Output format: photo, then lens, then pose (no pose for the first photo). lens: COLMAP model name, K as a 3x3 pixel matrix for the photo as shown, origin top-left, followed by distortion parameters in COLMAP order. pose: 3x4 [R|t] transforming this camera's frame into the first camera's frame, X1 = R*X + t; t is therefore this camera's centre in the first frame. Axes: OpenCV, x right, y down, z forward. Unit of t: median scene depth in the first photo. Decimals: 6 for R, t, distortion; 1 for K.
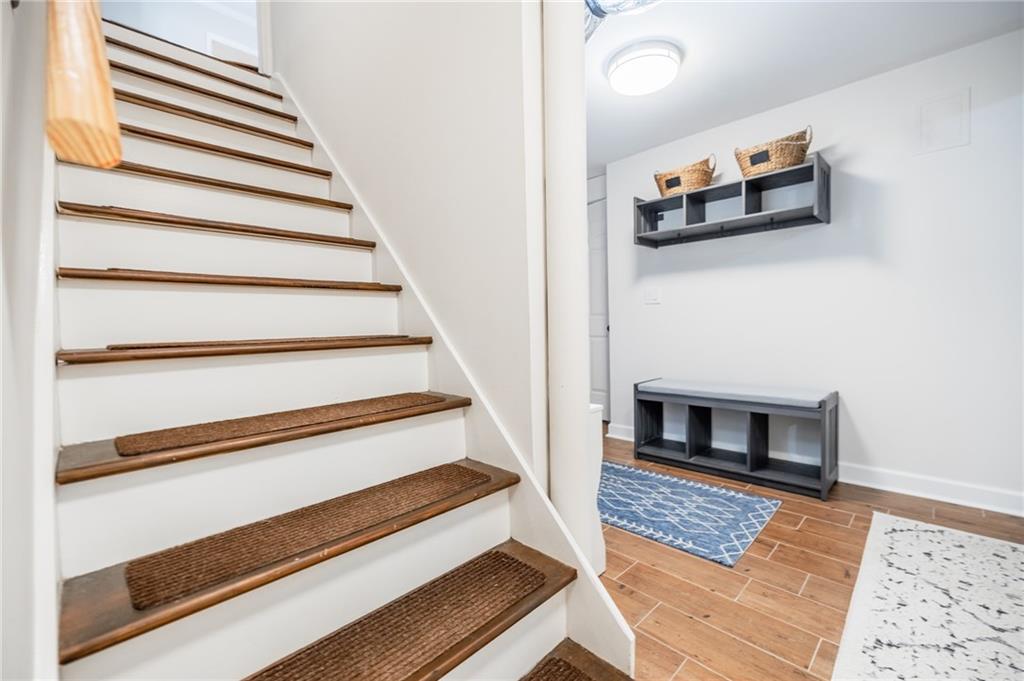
lens RADIAL K [[431.9, 0, 516.8], [0, 431.9, 334.8], [0, 0, 1]] dist [0.004603, 0.000340]
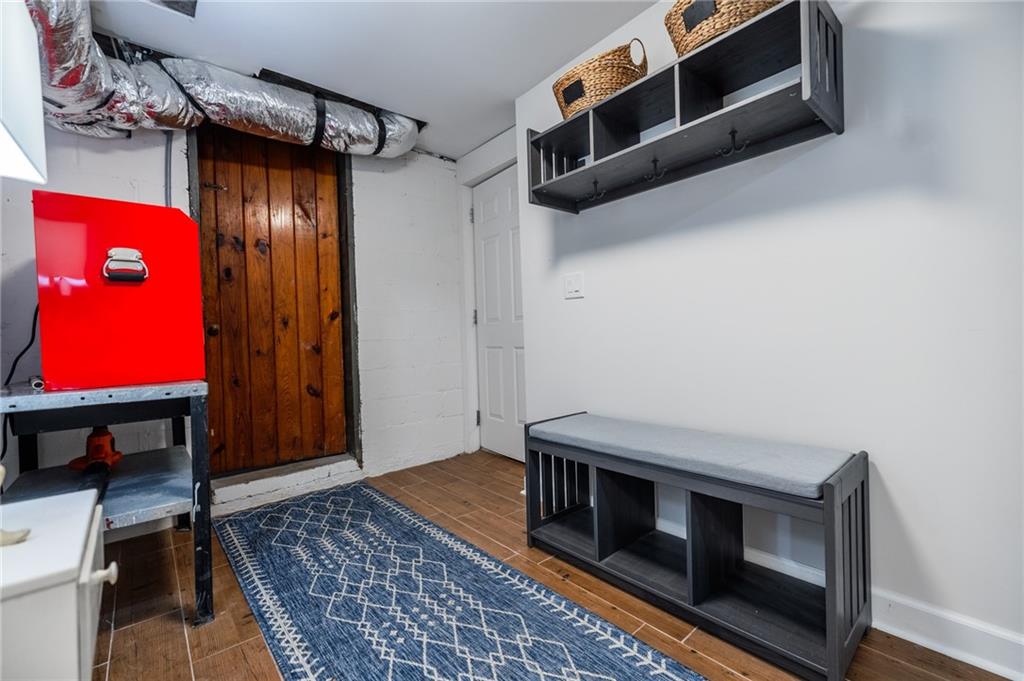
lens RADIAL K [[431.1, 0, 514.2], [0, 431.1, 338.9], [0, 0, 1]] dist [0.002187, 0.000118]
pose [[0.996550, -0.017093, -0.081220, 0.351087], [0.016396, 0.999823, -0.009245, -0.004795], [0.081364, 0.007881, 0.996653, 0.432649]]
